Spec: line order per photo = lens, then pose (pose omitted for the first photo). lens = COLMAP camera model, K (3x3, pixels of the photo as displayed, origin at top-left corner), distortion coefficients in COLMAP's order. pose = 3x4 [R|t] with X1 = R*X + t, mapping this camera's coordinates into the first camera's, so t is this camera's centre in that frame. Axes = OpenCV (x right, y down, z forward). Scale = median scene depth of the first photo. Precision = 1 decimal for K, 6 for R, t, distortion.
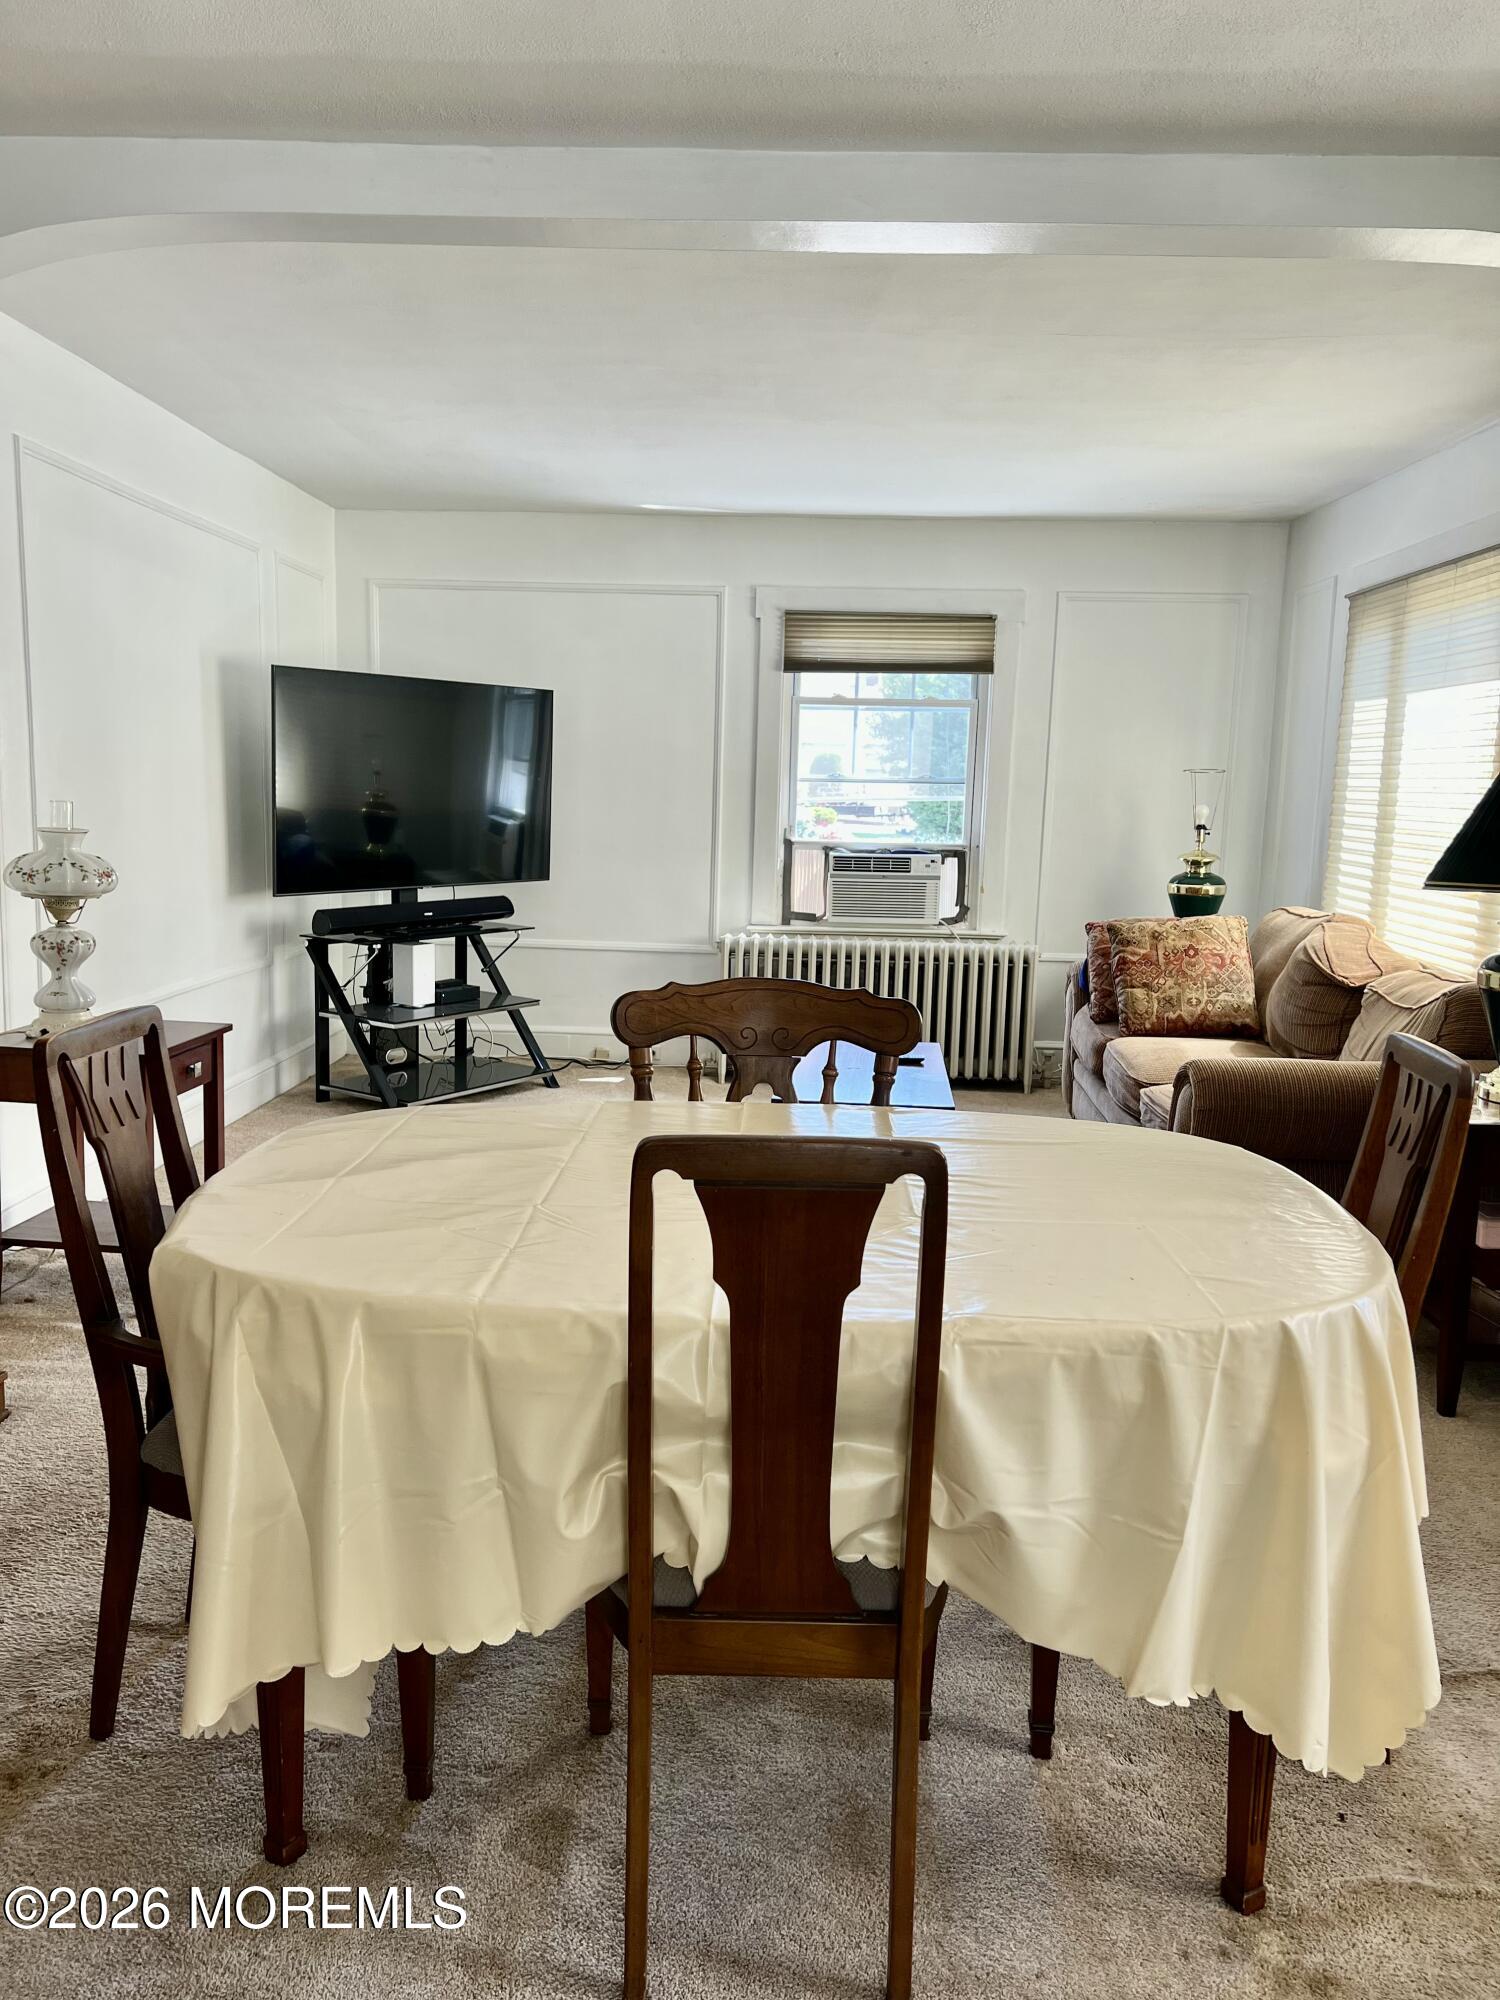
lens RADIAL K [[1463.2, 0, 750.0], [0, 1463.2, 1000.0], [0, 0, 1]] dist [0.002814, -0.001755]
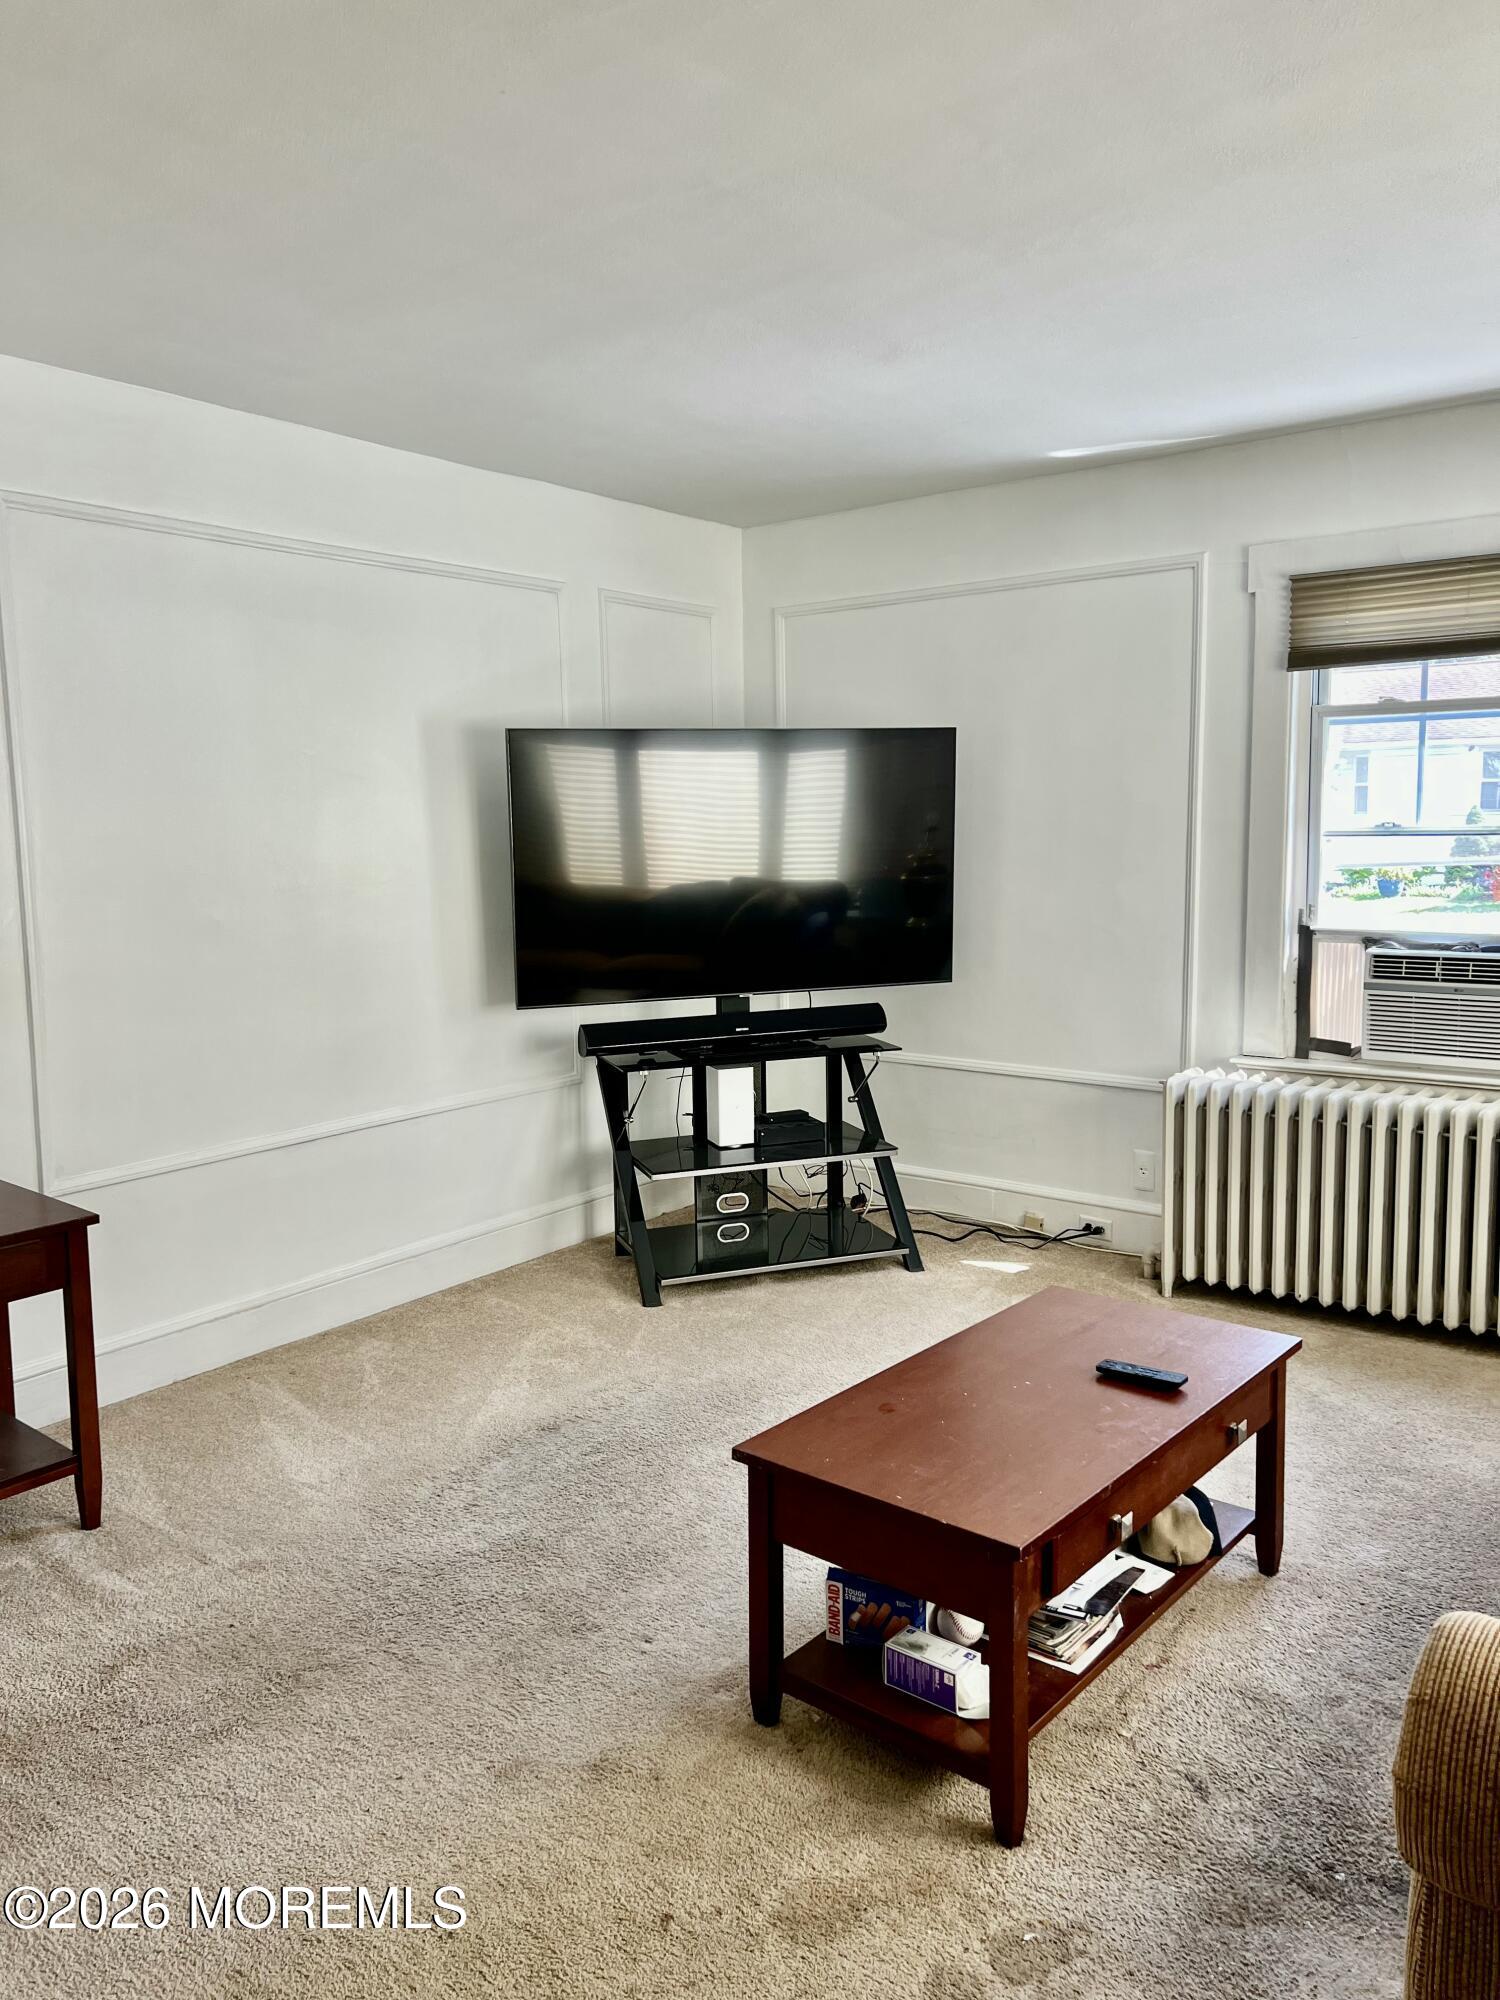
lens RADIAL K [[1463.2, 0, 750.0], [0, 1463.2, 1000.0], [0, 0, 1]] dist [0.002814, -0.001755]
pose [[0.802656, 0.035277, -0.595398, 0.222761], [-0.047795, 0.998843, -0.005252, -0.064223], [0.594525, 0.032673, 0.803413, 0.343558]]
